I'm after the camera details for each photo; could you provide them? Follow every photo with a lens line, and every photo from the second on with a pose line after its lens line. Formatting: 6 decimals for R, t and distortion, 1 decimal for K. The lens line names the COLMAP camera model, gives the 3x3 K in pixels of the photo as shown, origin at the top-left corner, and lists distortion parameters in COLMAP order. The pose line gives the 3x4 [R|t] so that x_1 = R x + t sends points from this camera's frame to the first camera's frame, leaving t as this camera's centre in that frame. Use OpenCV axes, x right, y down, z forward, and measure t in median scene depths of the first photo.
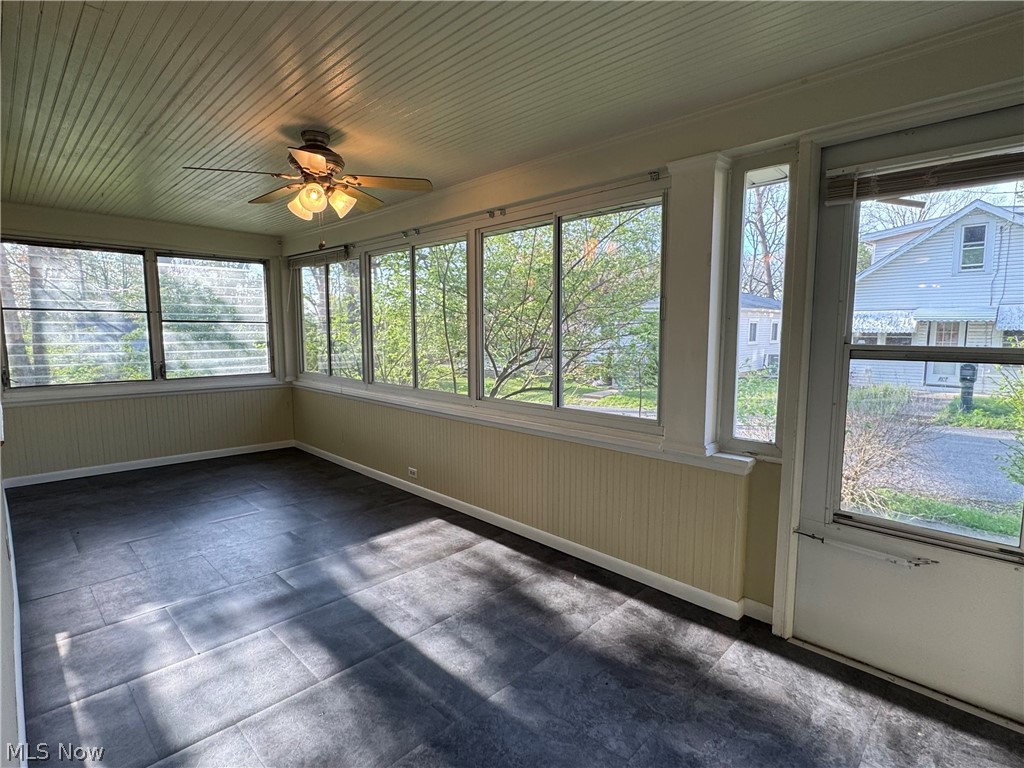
lens RADIAL K [[523.2, 0, 511.8], [0, 523.2, 384.3], [0, 0, 1]] dist [0.000815, 0.000036]
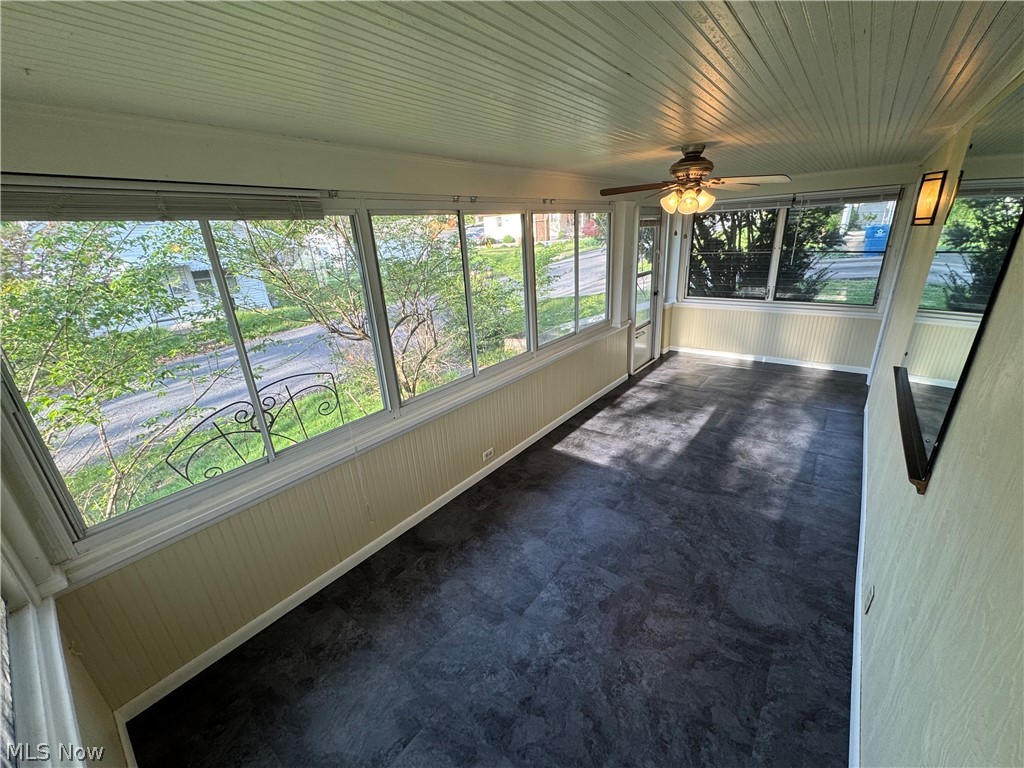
lens RADIAL K [[412.1, 0, 512.6], [0, 412.1, 384.0], [0, 0, 1]] dist [-0.002175, -0.000223]
pose [[-0.116299, -0.337759, 0.934020, -1.522680], [0.156056, 0.922506, 0.353027, -0.387556], [-0.980878, 0.186816, -0.054578, 1.674218]]
